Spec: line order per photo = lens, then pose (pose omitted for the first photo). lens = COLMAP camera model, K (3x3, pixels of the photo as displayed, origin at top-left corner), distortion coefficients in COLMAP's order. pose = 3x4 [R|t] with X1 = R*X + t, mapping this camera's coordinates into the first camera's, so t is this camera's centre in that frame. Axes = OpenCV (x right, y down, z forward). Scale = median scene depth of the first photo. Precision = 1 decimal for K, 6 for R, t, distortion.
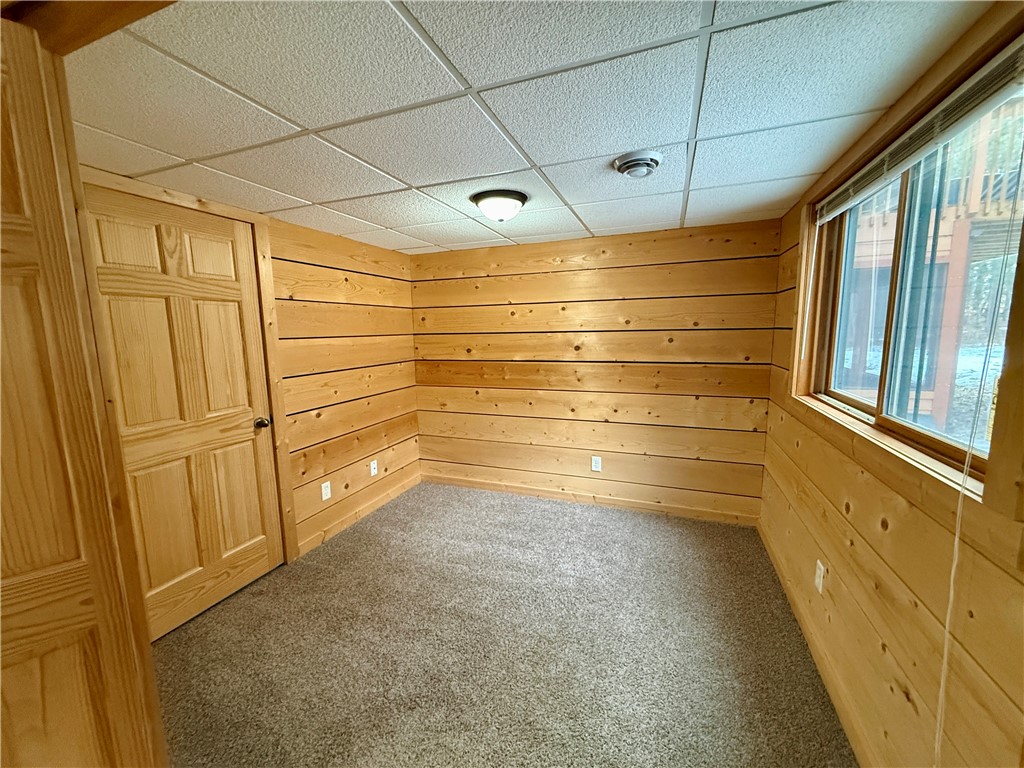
lens RADIAL K [[406.1, 0, 511.6], [0, 406.1, 390.7], [0, 0, 1]] dist [0.001491, -0.000318]
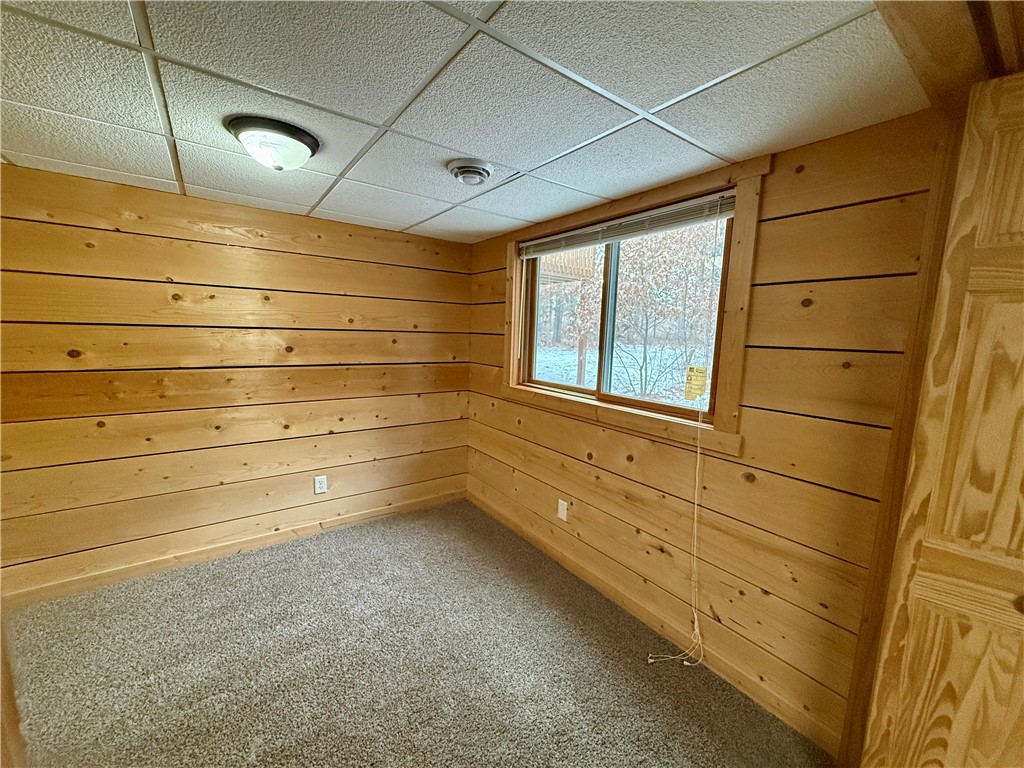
lens RADIAL K [[406.1, 0, 509.8], [0, 406.1, 389.4], [0, 0, 1]] dist [0.001491, -0.000318]
pose [[0.547858, -0.085250, 0.832216, -0.294498], [0.084741, 0.995333, 0.046174, -0.027247], [-0.832268, 0.045226, 0.552525, 0.208045]]
